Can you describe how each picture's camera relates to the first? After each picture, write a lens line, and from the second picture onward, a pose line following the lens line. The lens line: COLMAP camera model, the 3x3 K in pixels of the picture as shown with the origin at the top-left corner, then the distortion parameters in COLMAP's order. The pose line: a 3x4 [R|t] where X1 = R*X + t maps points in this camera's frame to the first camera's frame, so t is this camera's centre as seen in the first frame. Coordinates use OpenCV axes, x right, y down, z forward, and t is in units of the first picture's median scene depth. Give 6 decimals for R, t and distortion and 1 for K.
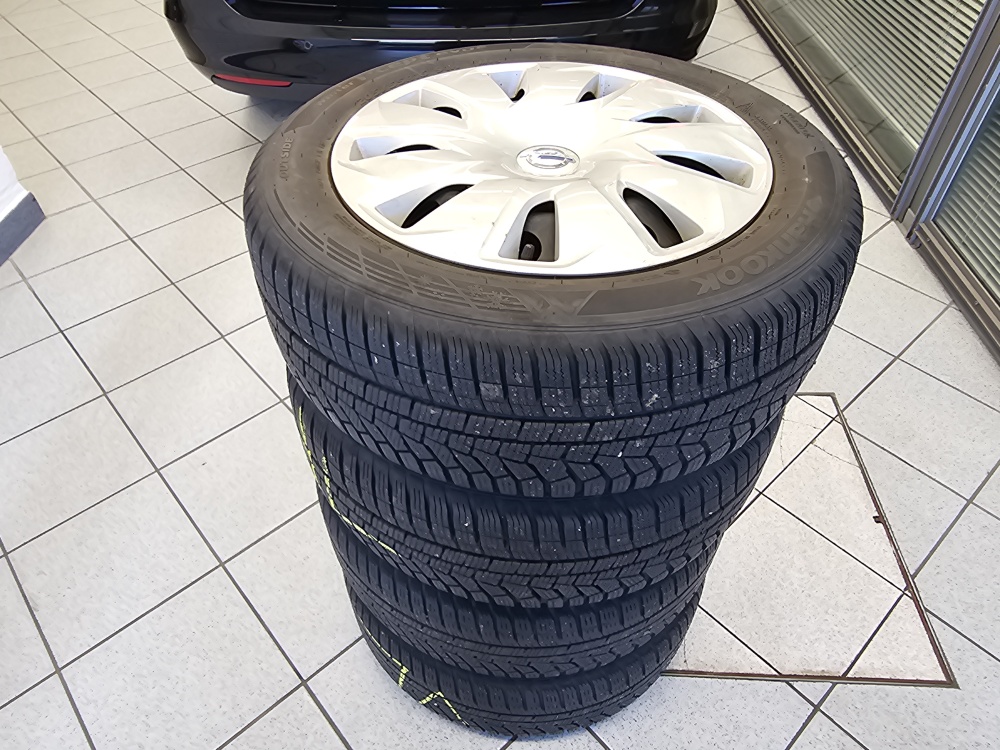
lens RADIAL K [[690.1, 0, 498.7], [0, 690.1, 373.8], [0, 0, 1]] dist [0.004851, -0.004625]
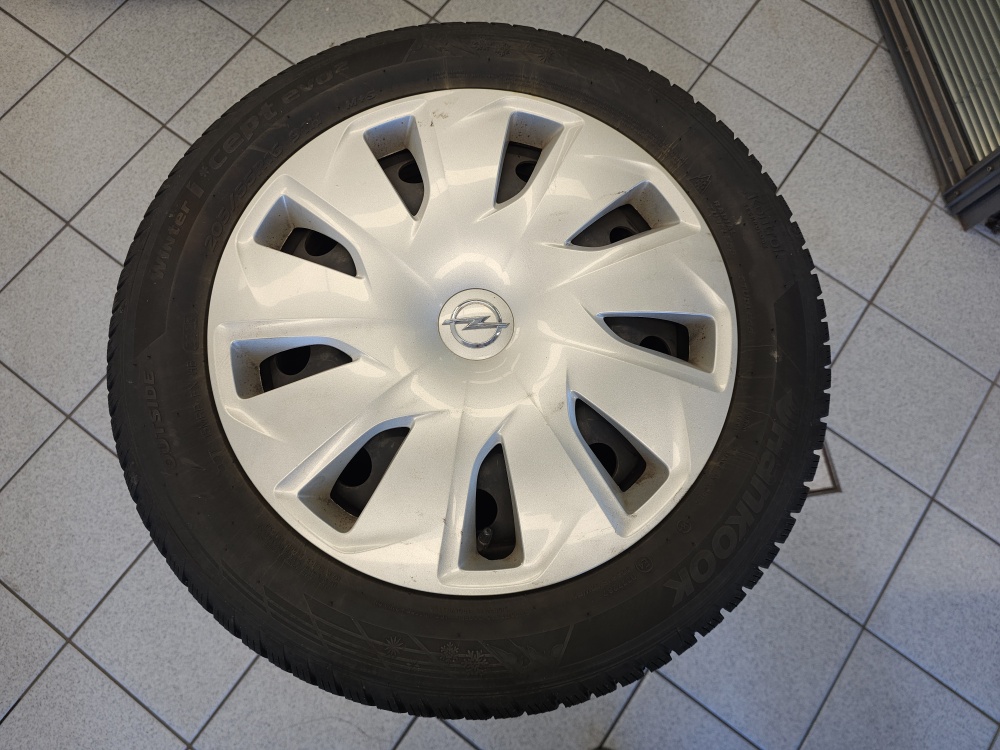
lens RADIAL K [[684.2, 0, 499.9], [0, 684.2, 374.6], [0, 0, 1]] dist [0.048868, -0.055325]
pose [[0.978841, -0.185018, 0.087396, 0.009286], [0.116762, 0.855791, 0.503972, -0.392191], [-0.168037, -0.483104, 0.859287, 0.151406]]
